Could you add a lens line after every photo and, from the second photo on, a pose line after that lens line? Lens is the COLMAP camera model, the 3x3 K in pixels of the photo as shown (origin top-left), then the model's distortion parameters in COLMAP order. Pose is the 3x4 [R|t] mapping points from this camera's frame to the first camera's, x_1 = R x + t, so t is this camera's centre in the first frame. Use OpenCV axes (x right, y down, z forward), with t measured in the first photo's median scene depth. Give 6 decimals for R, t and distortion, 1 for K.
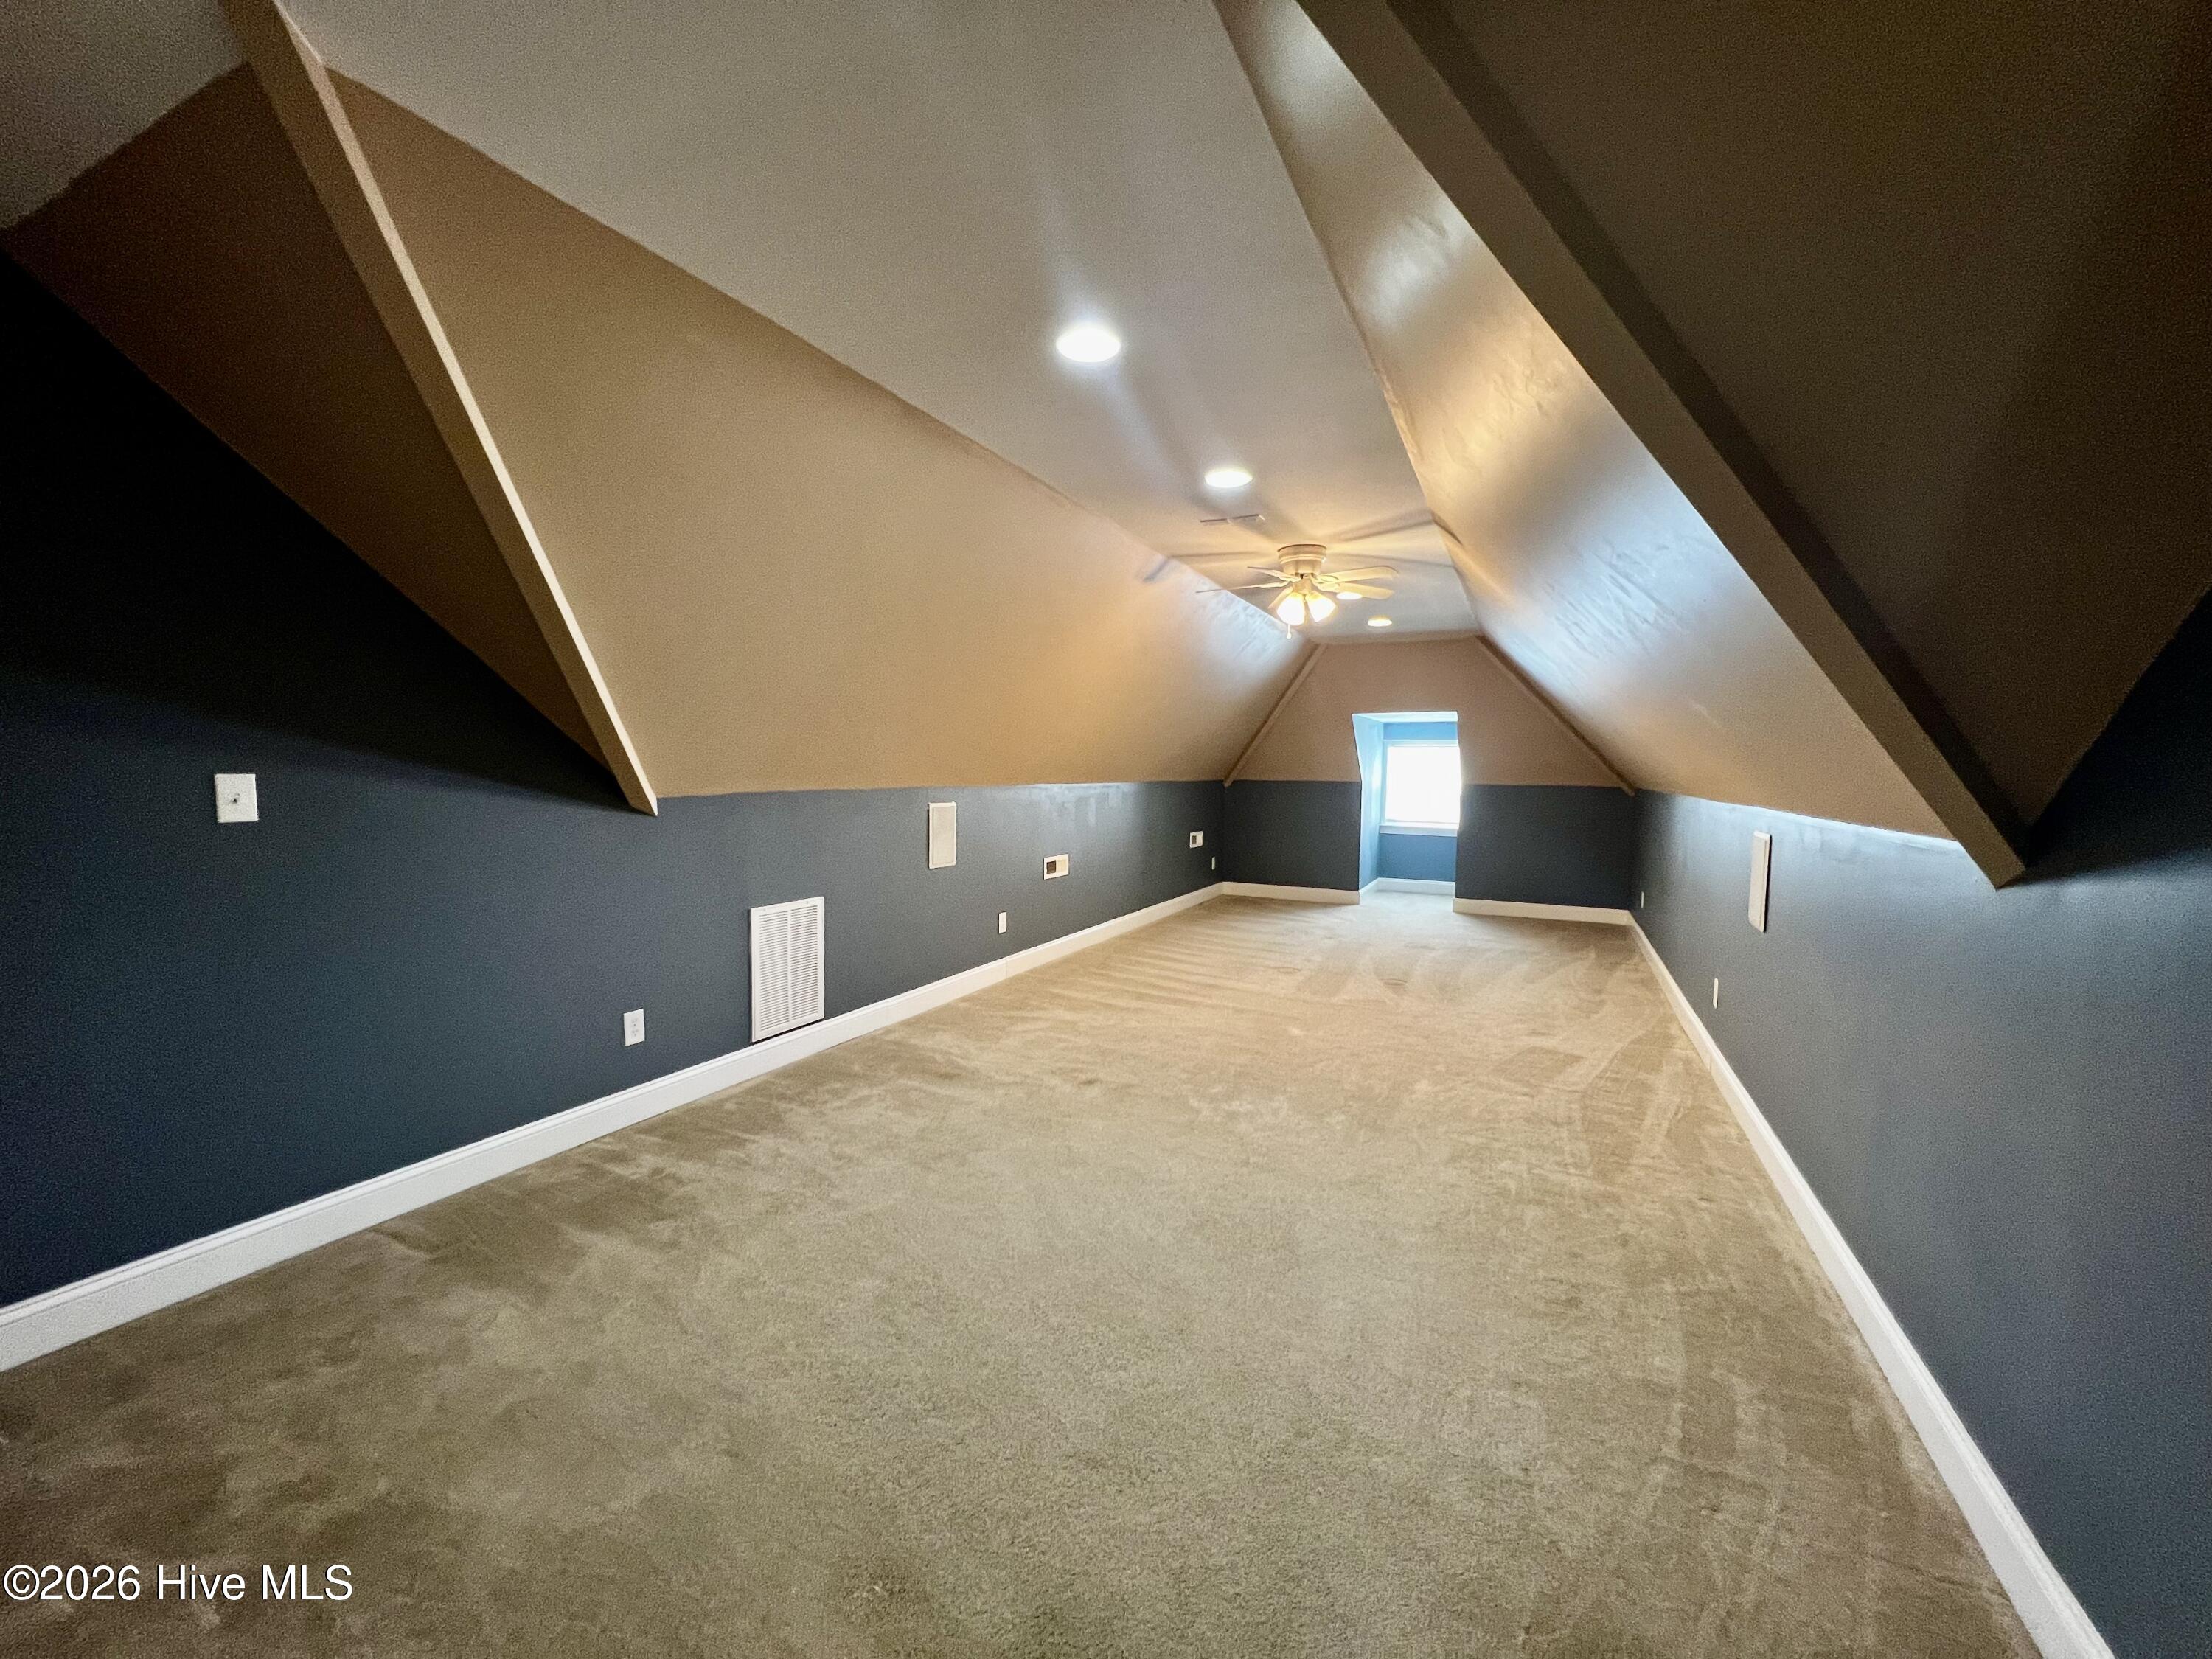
lens RADIAL K [[881.4, 0, 1104.5], [0, 881.4, 829.2], [0, 0, 1]] dist [-0.002660, 0.000394]
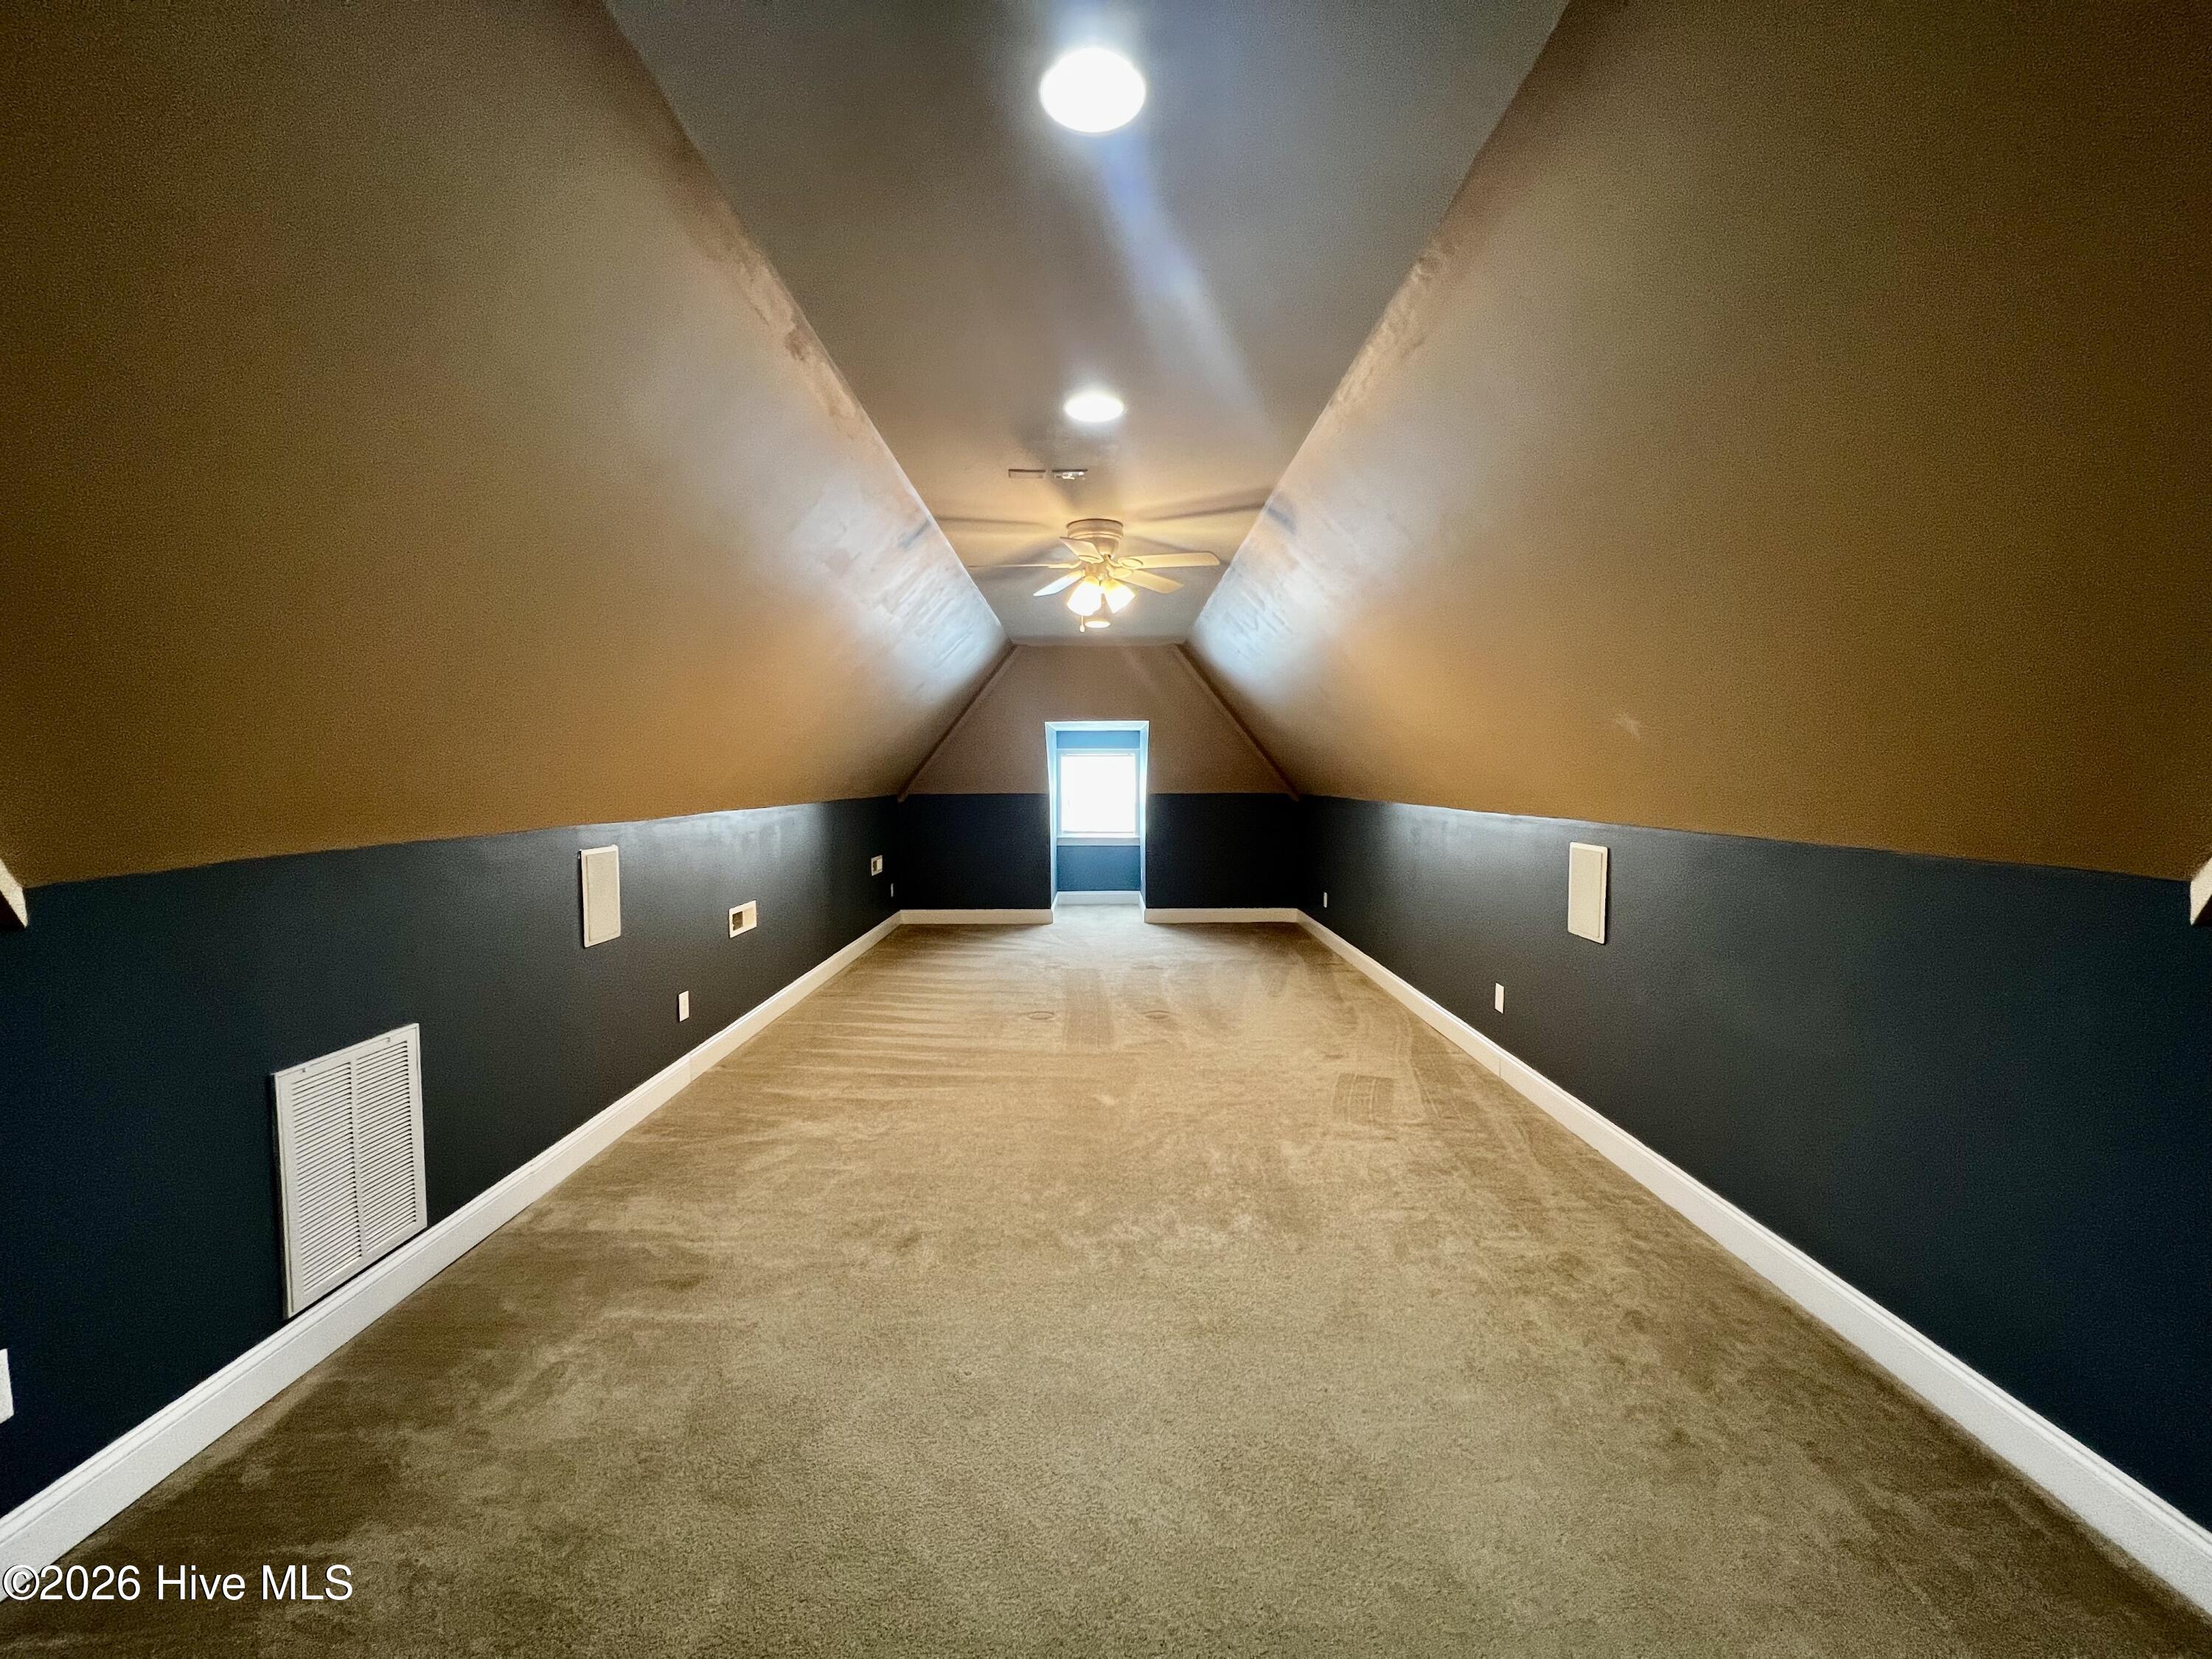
lens RADIAL K [[881.4, 0, 1097.1], [0, 881.4, 826.7], [0, 0, 1]] dist [-0.002660, 0.000394]
pose [[0.897151, -0.041649, 0.439756, -0.148647], [0.045960, 0.998943, 0.000846, -0.031256], [-0.439326, 0.019452, 0.898117, 0.242369]]
